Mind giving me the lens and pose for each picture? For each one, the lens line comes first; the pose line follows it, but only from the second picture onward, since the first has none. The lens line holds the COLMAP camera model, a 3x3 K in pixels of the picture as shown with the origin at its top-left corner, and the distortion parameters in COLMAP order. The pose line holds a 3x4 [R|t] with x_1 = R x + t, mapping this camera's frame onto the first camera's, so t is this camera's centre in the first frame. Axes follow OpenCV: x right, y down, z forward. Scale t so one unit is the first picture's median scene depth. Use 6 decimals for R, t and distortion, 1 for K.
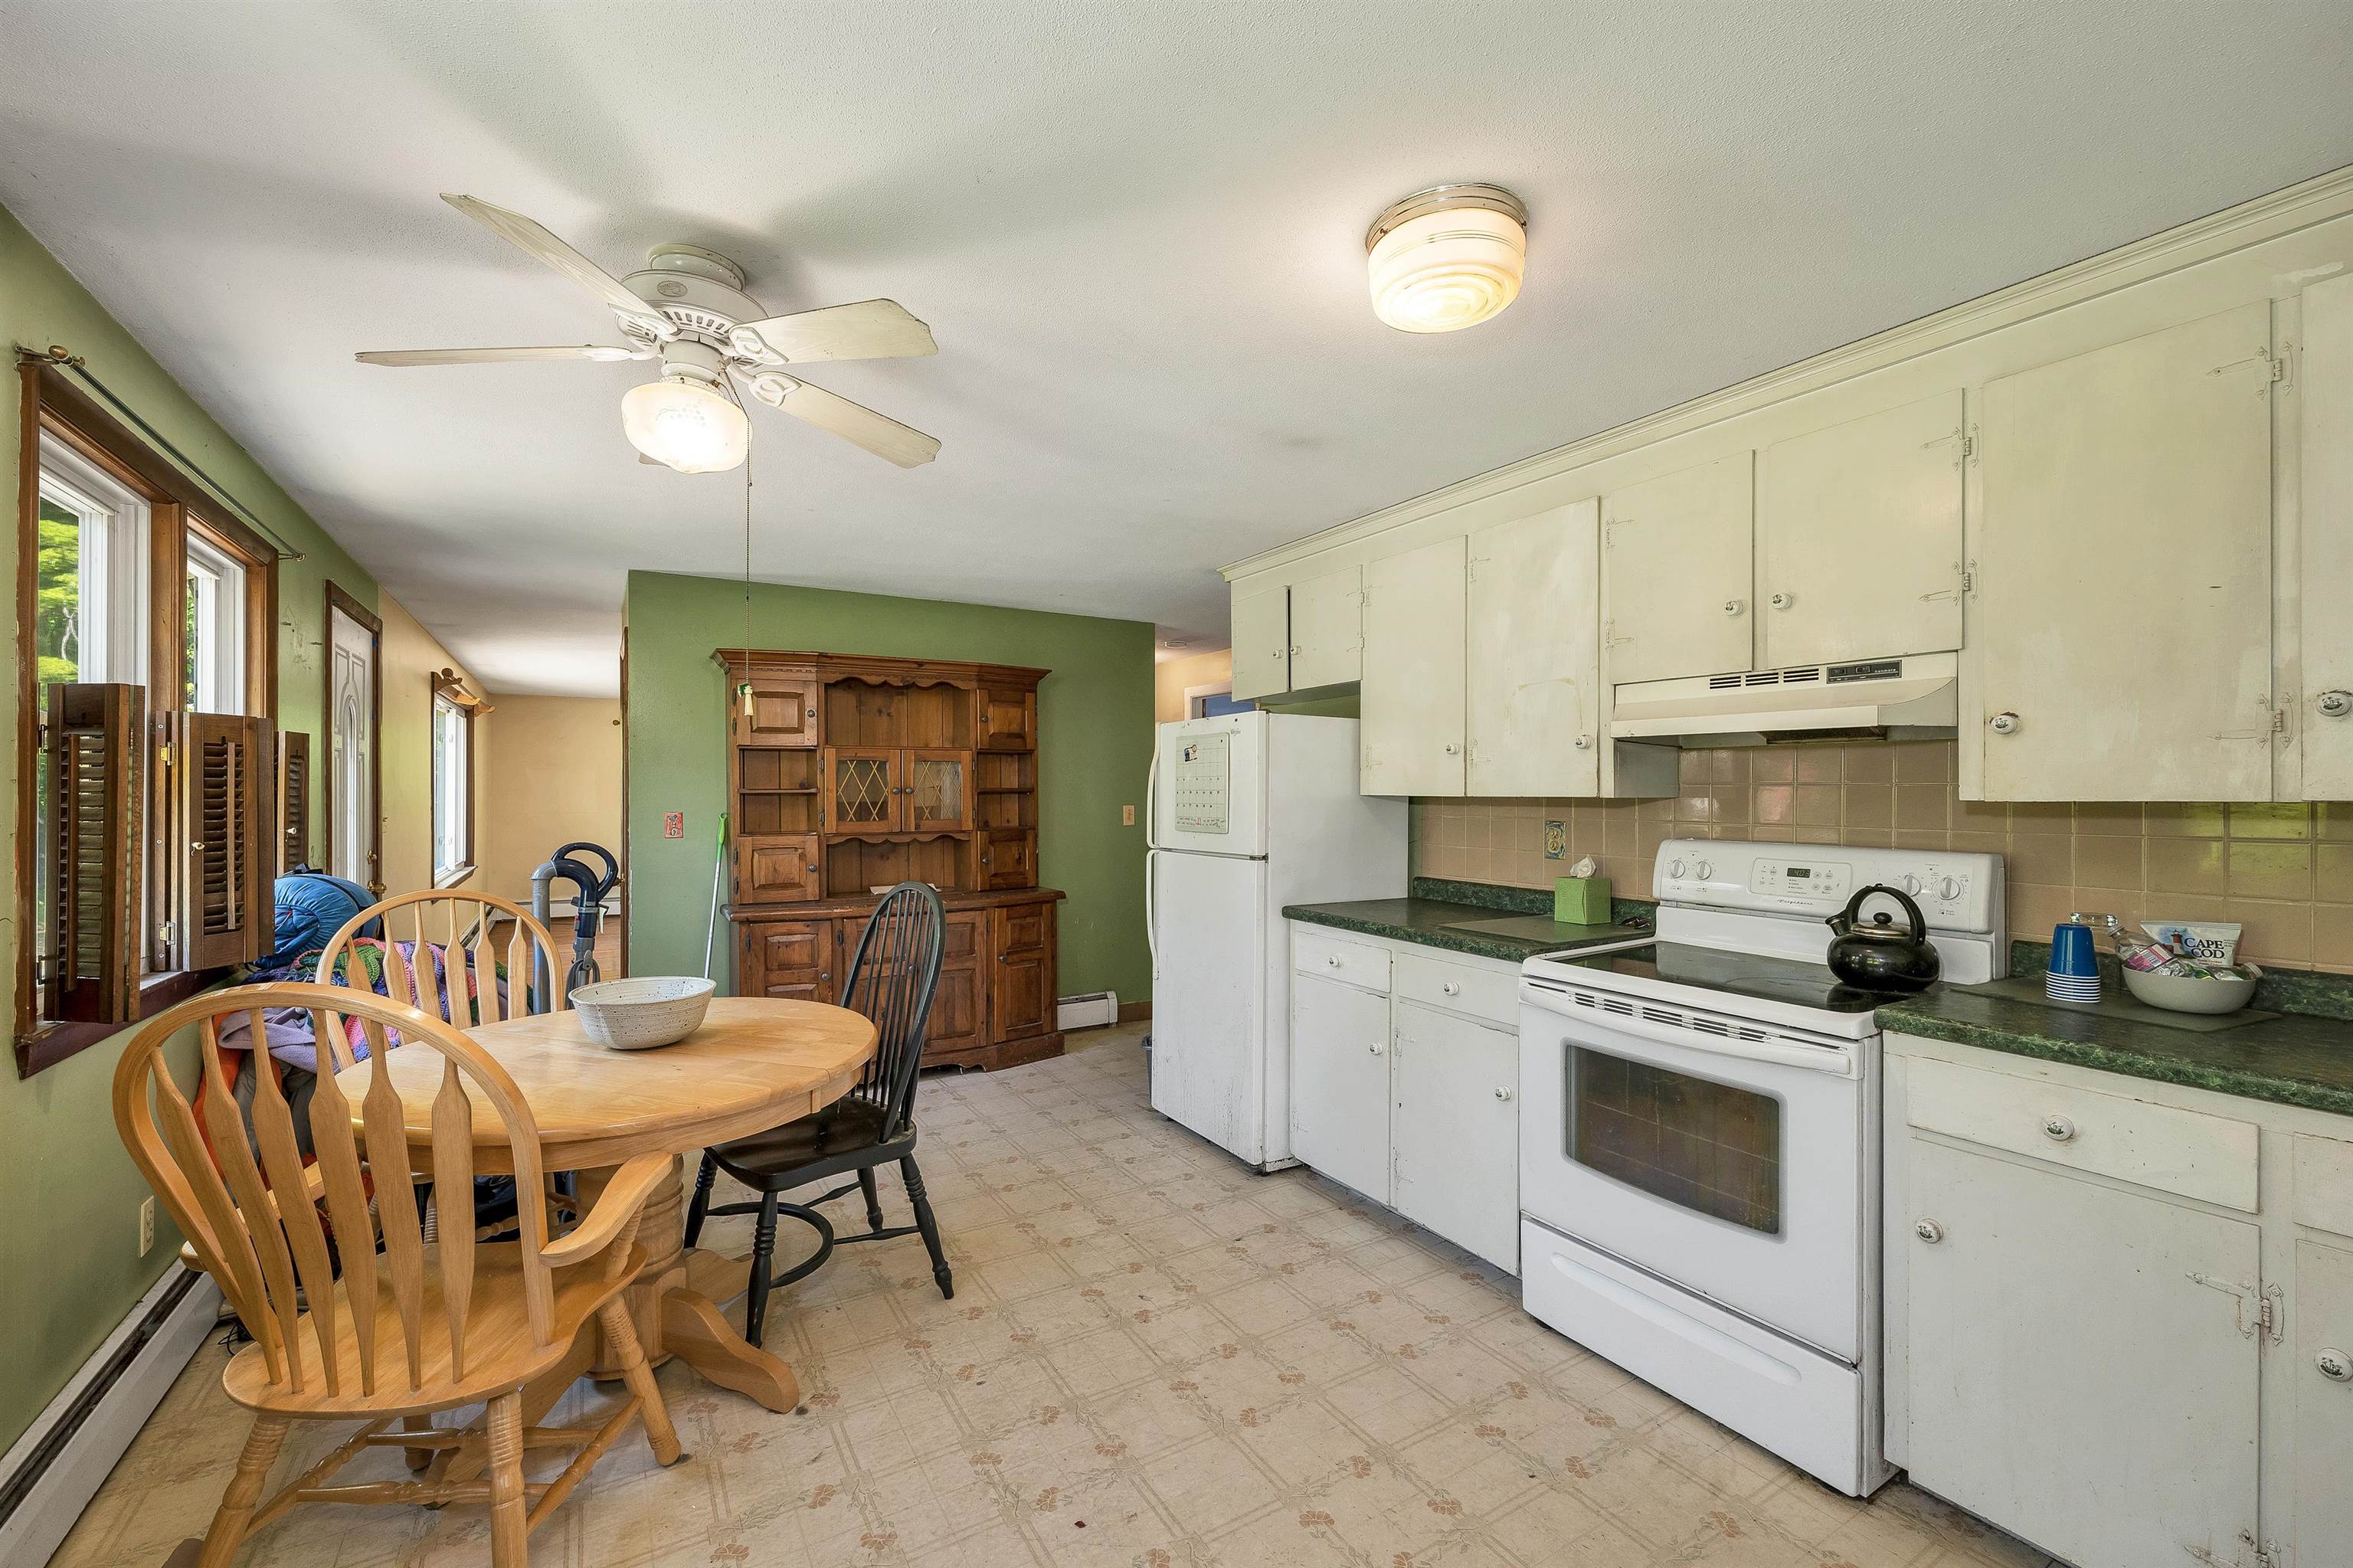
lens RADIAL K [[979.1, 0, 1185.5], [0, 979.1, 793.8], [0, 0, 1]] dist [-0.000021, 0.000097]
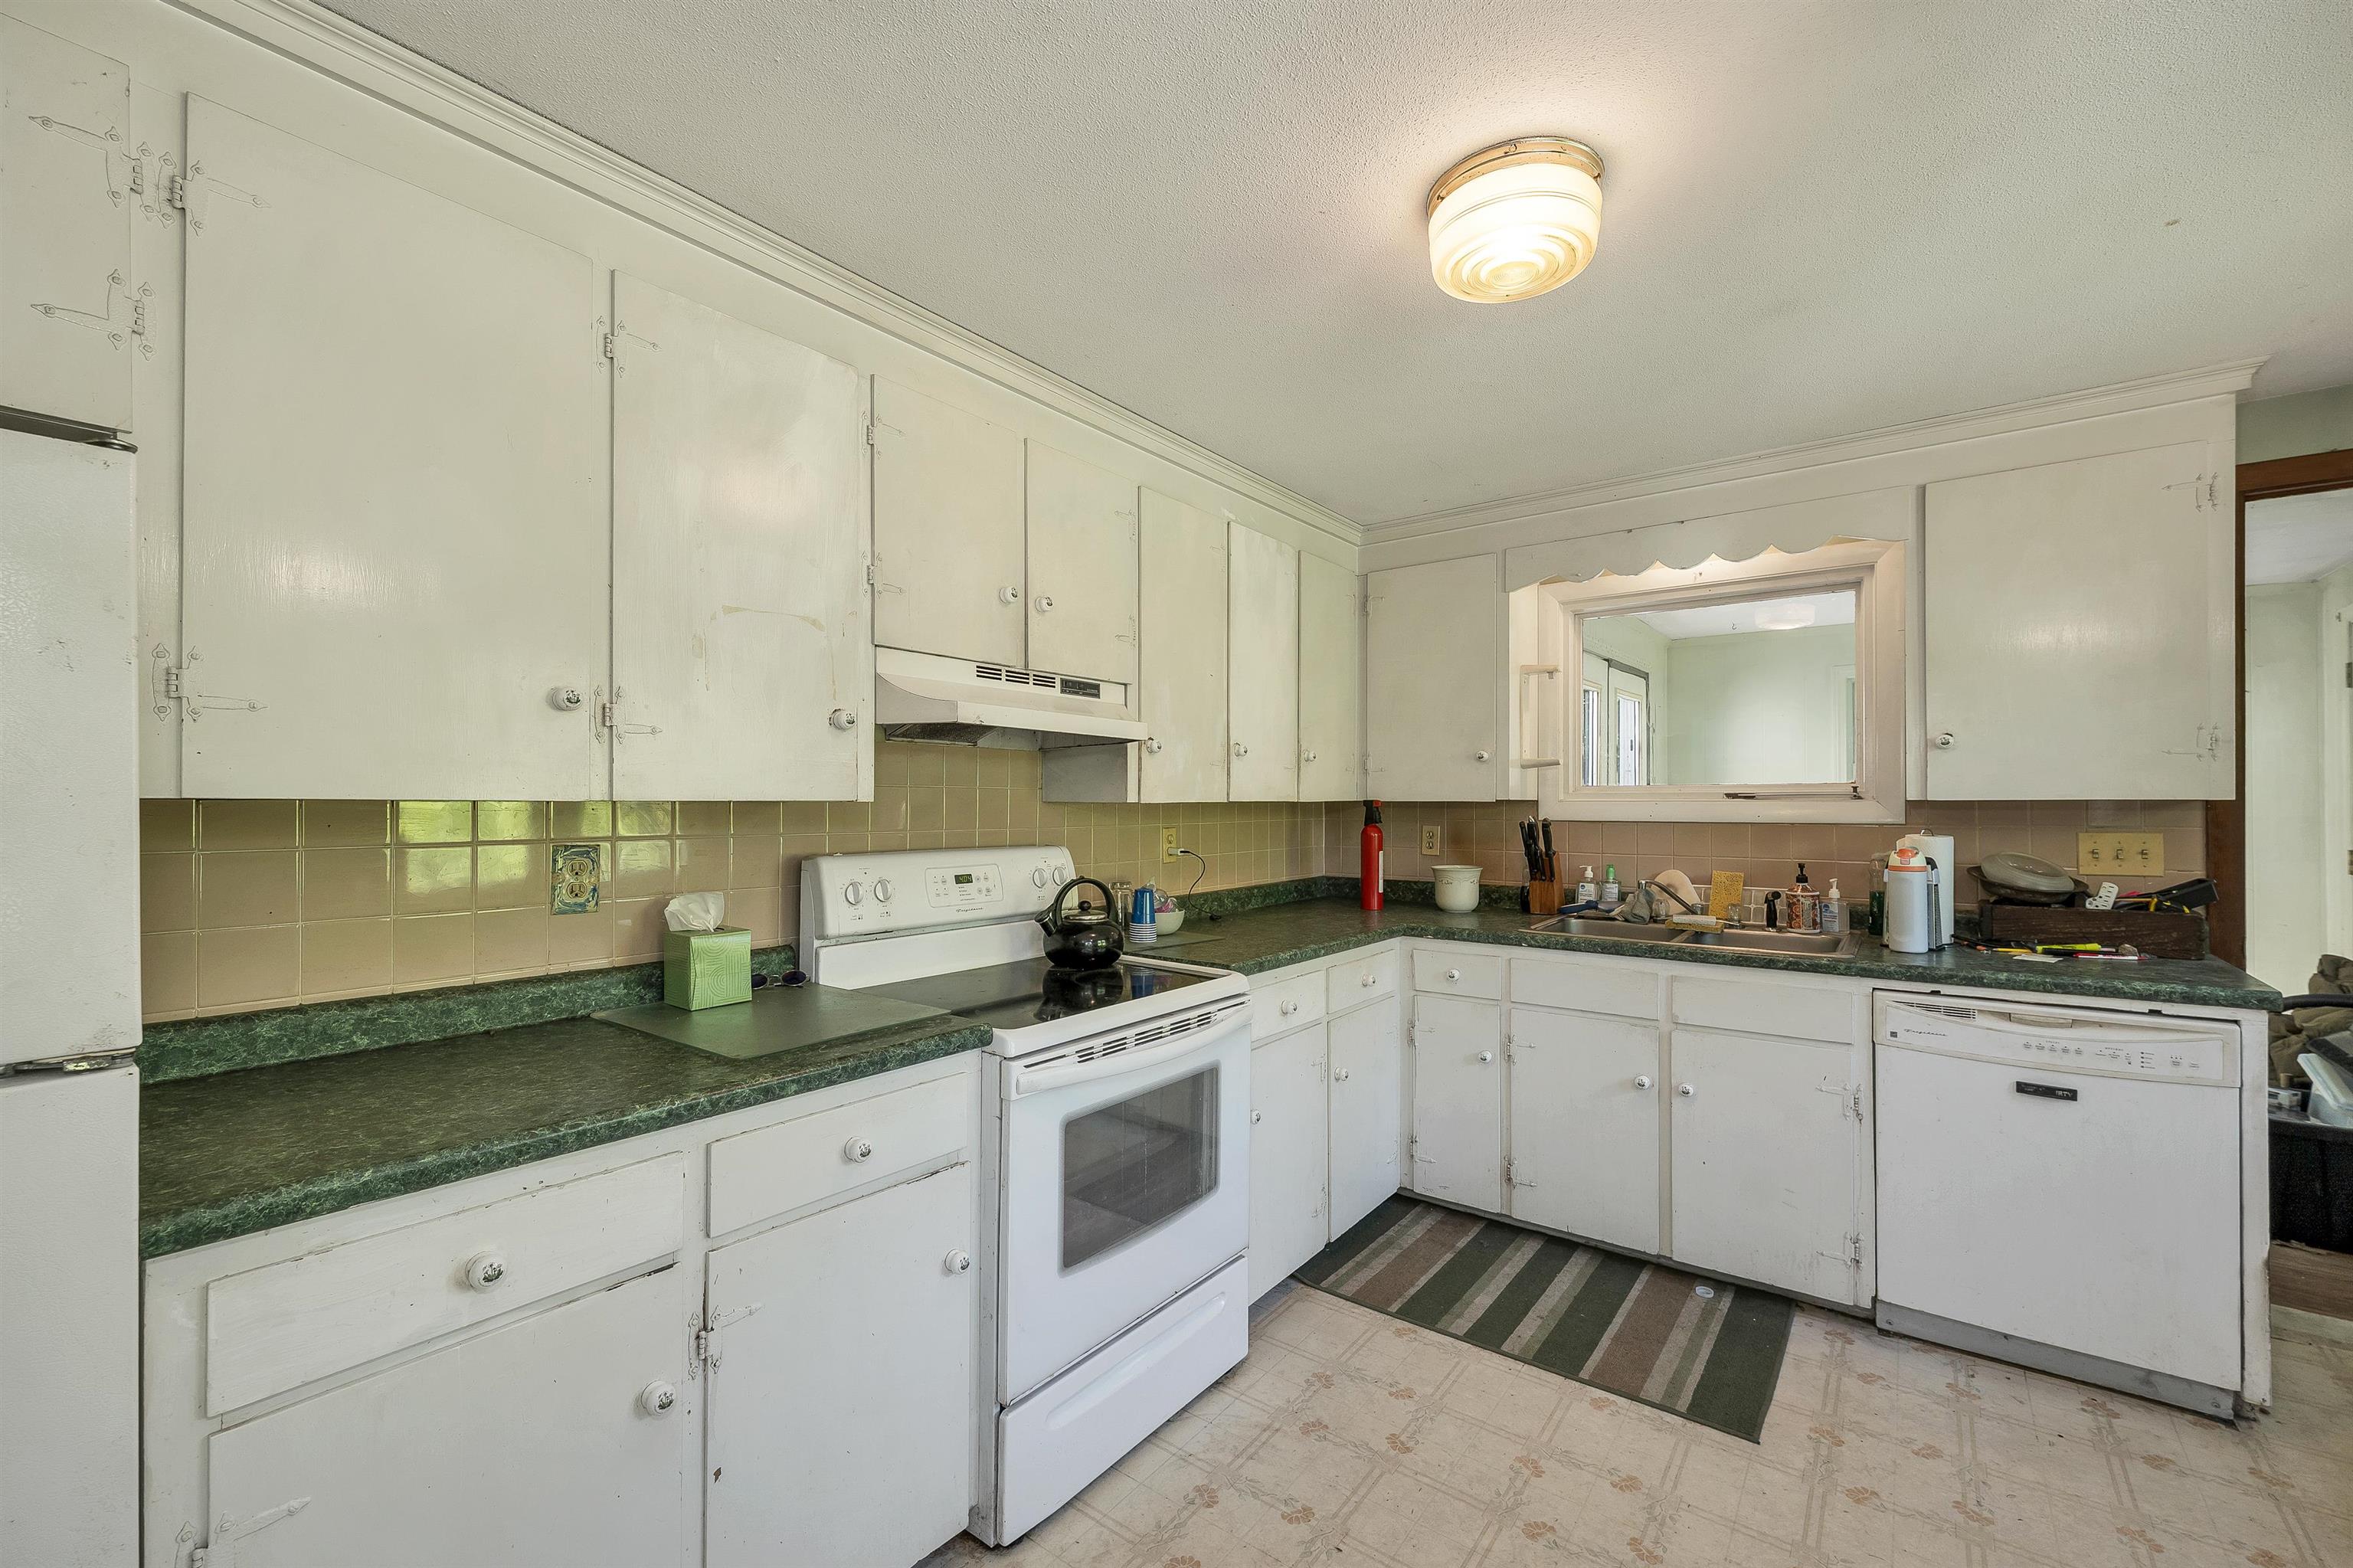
lens RADIAL K [[979.1, 0, 1185.5], [0, 979.1, 793.8], [0, 0, 1]] dist [-0.000021, 0.000097]
pose [[-0.361701, 0.000118, 0.932294, -0.258612], [-0.003511, 0.999993, -0.001489, -0.001637], [-0.932287, -0.003811, -0.361698, 0.850676]]
